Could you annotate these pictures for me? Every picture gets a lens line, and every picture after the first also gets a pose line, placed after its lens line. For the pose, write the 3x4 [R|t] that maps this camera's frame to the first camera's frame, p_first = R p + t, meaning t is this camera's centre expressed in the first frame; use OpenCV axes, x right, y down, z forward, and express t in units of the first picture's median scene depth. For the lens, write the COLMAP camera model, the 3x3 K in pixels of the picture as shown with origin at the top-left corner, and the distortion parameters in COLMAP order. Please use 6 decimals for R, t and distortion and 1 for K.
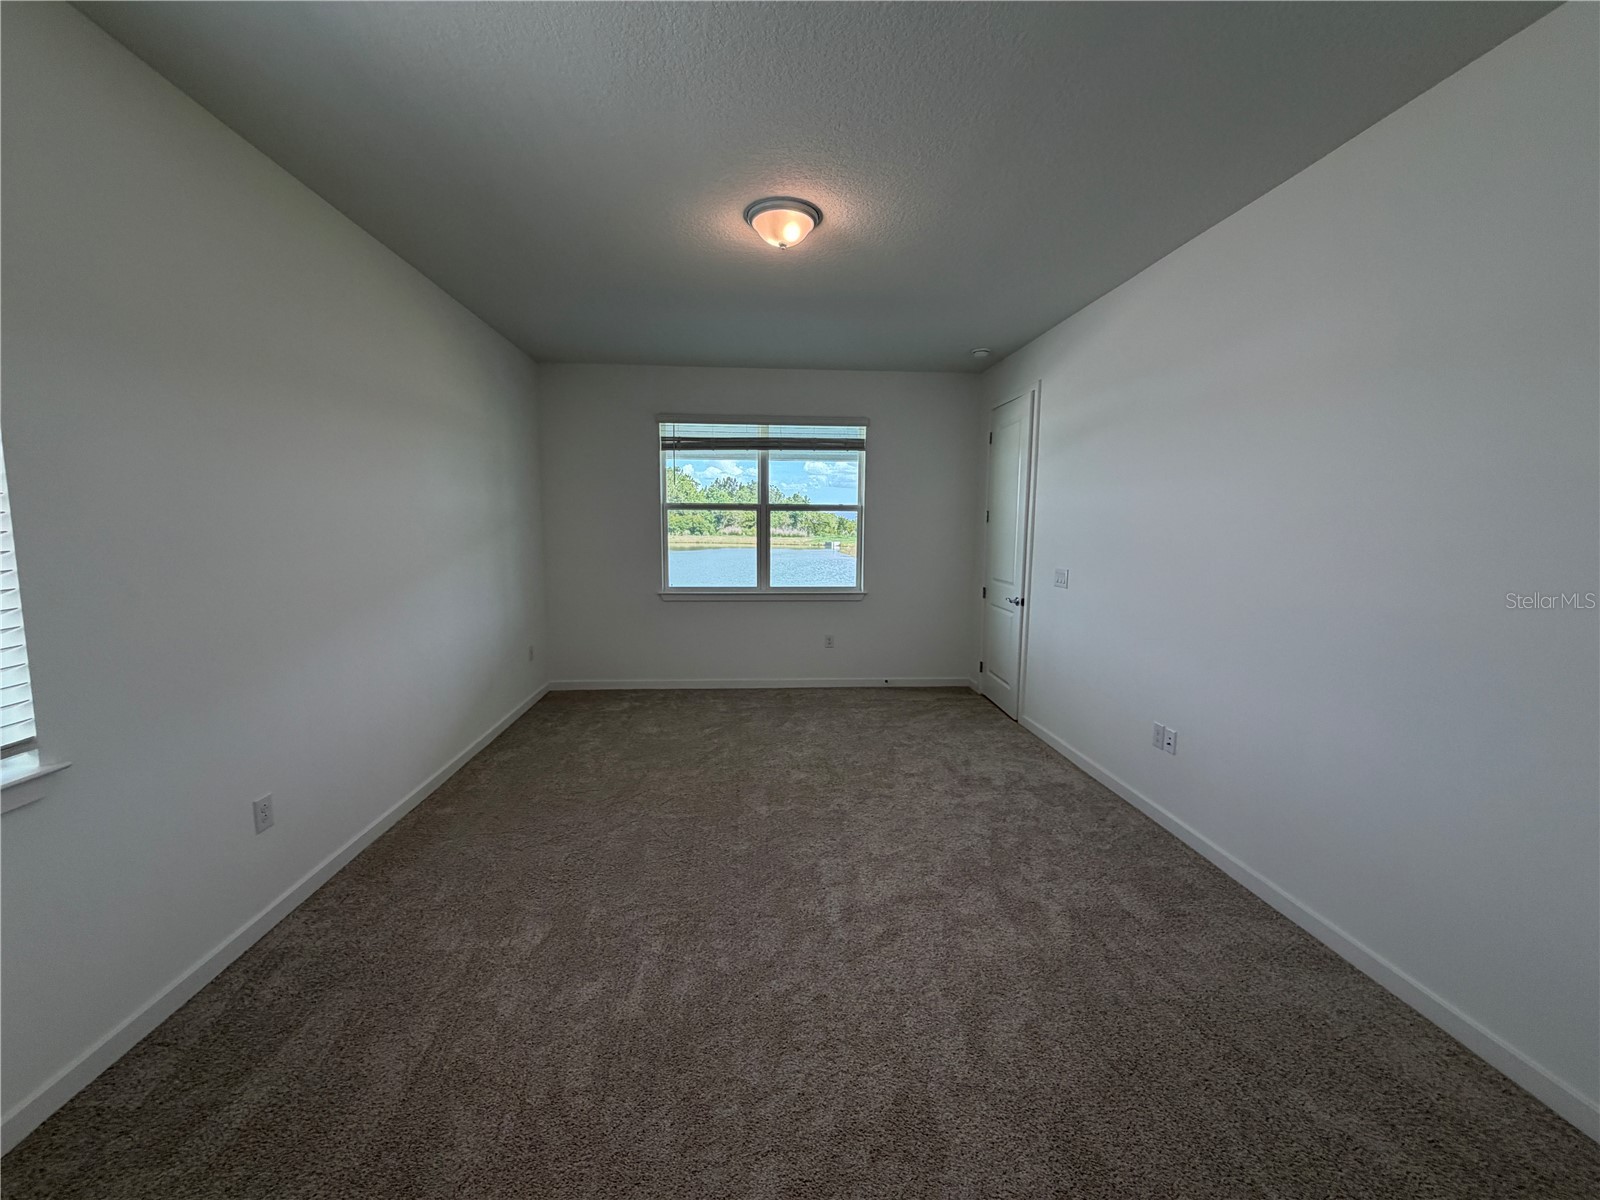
lens RADIAL K [[641.6, 0, 788.6], [0, 641.6, 605.6], [0, 0, 1]] dist [0.000281, -0.000271]
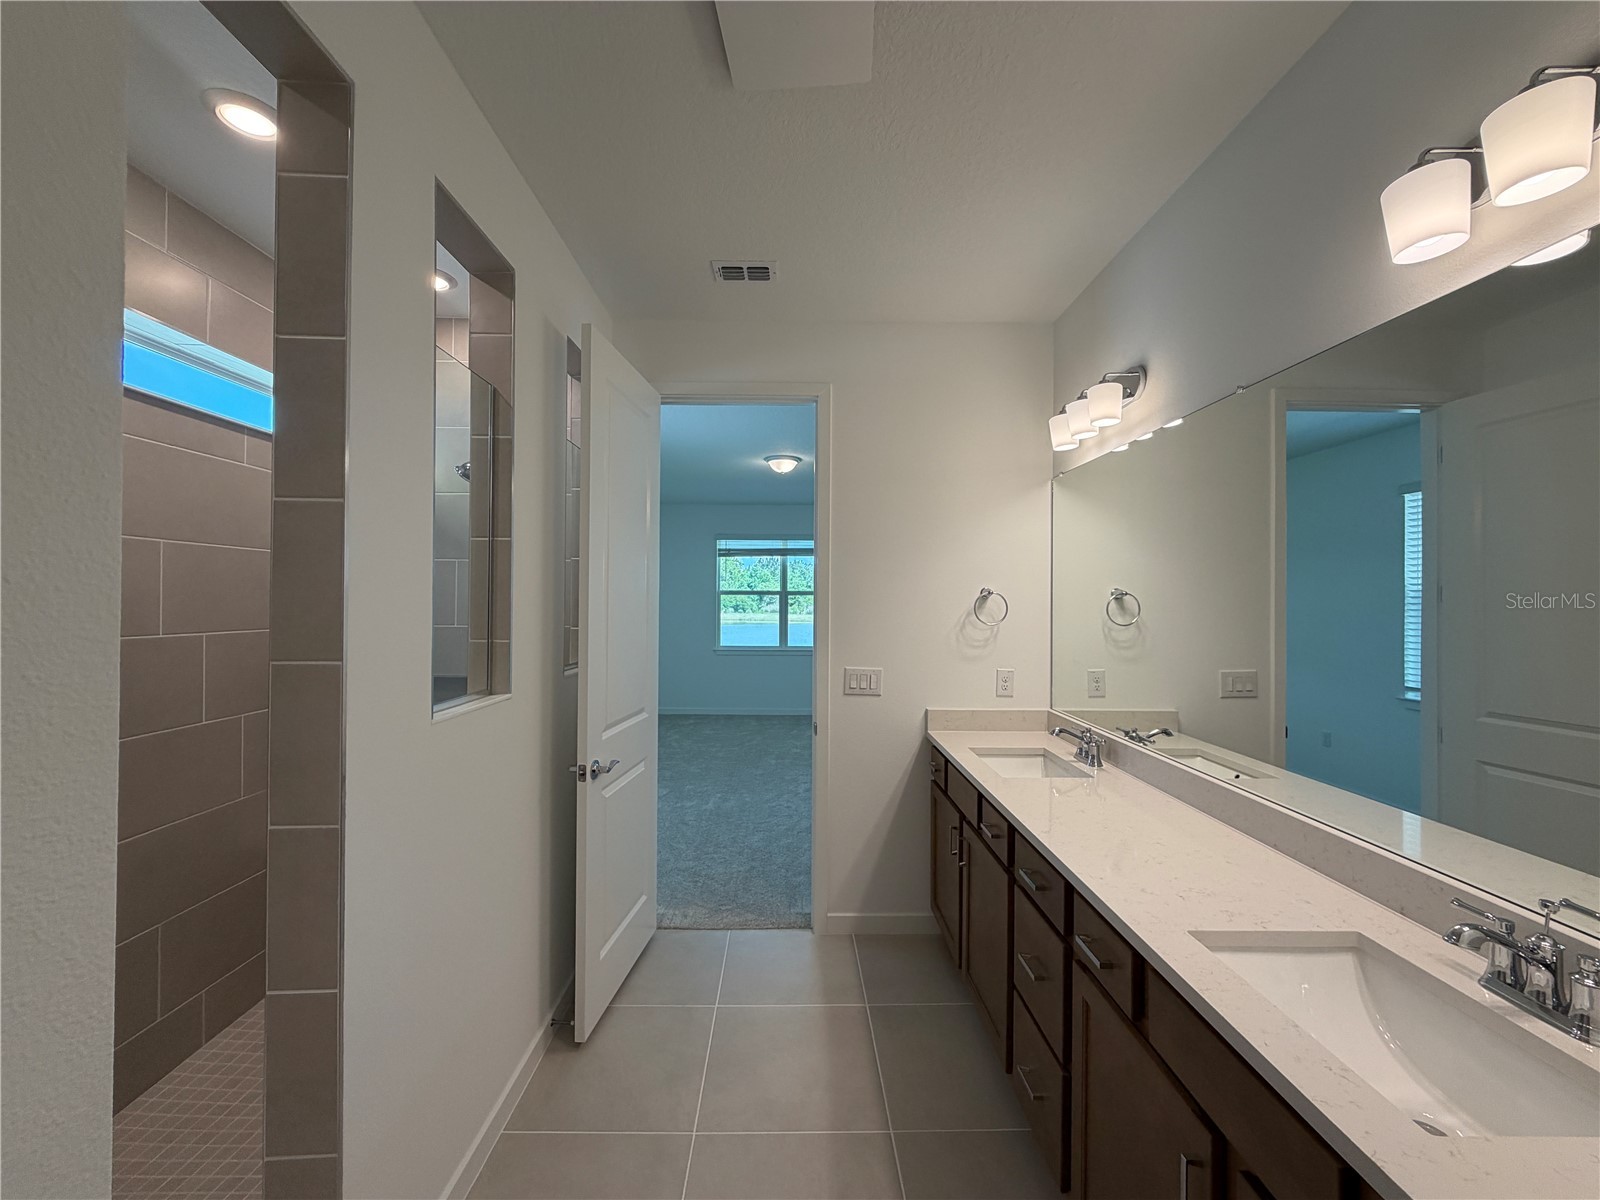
lens RADIAL K [[641.6, 0, 799.6], [0, 641.6, 600.9], [0, 0, 1]] dist [0.000281, -0.000271]
pose [[0.998822, -0.000704, -0.048511, 0.072713], [-0.005486, 0.991843, -0.127347, 0.058343], [0.048205, 0.127463, 0.990671, -0.502854]]
